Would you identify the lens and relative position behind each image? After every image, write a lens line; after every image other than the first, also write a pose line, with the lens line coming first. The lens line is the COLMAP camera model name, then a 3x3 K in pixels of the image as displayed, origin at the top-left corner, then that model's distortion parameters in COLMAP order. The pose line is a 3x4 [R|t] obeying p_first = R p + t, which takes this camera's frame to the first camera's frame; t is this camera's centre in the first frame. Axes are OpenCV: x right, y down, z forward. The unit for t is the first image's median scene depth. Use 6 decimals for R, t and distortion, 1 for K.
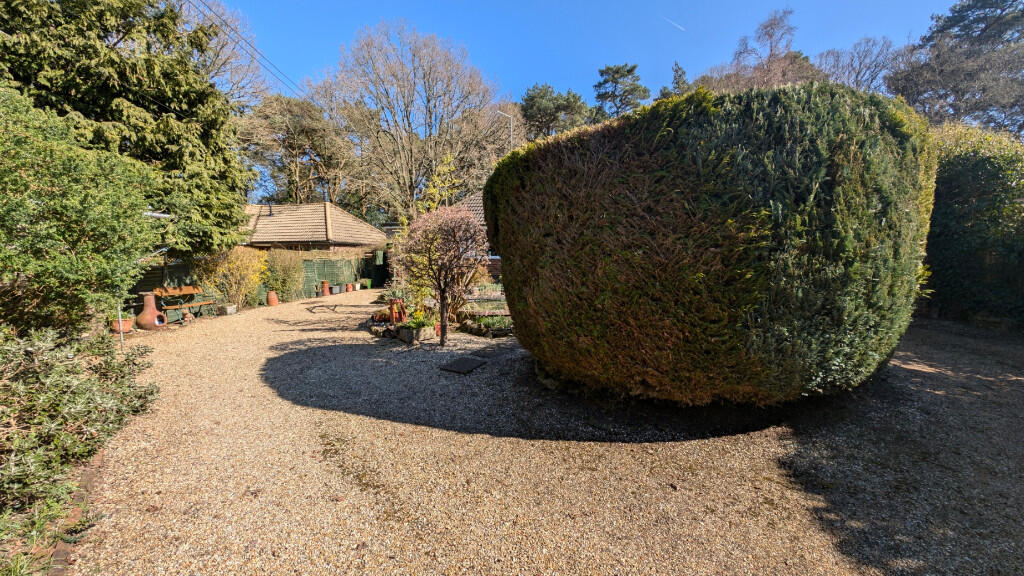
lens RADIAL K [[394.2, 0, 506.4], [0, 394.2, 287.4], [0, 0, 1]] dist [0.003733, -0.000039]
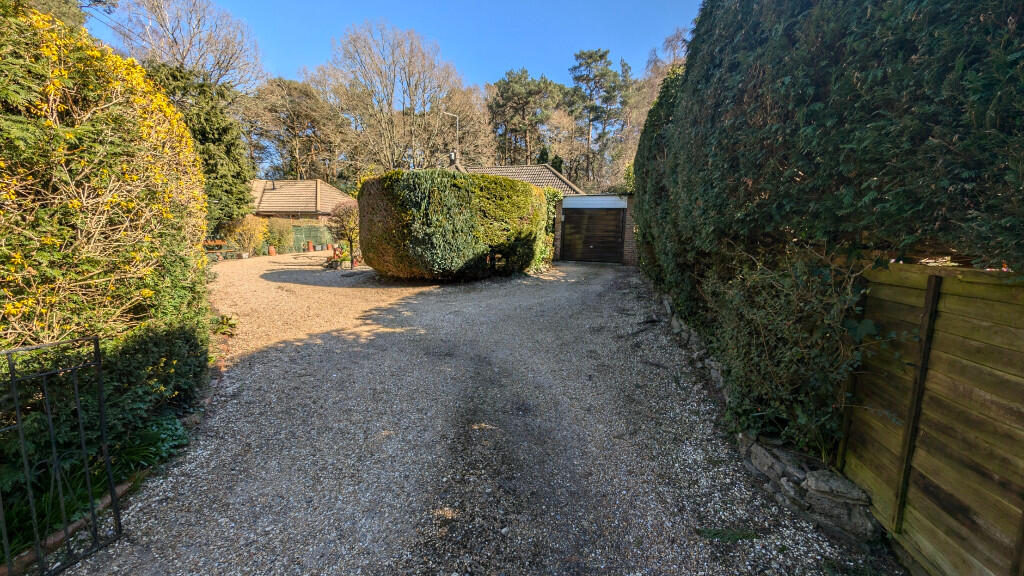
lens RADIAL K [[394.2, 0, 506.6], [0, 394.2, 289.4], [0, 0, 1]] dist [0.003733, -0.000039]
pose [[0.999528, 0.023414, -0.019898, 0.241700], [-0.021819, 0.996799, 0.076917, 0.028250], [0.021635, -0.076446, 0.996839, -0.355141]]
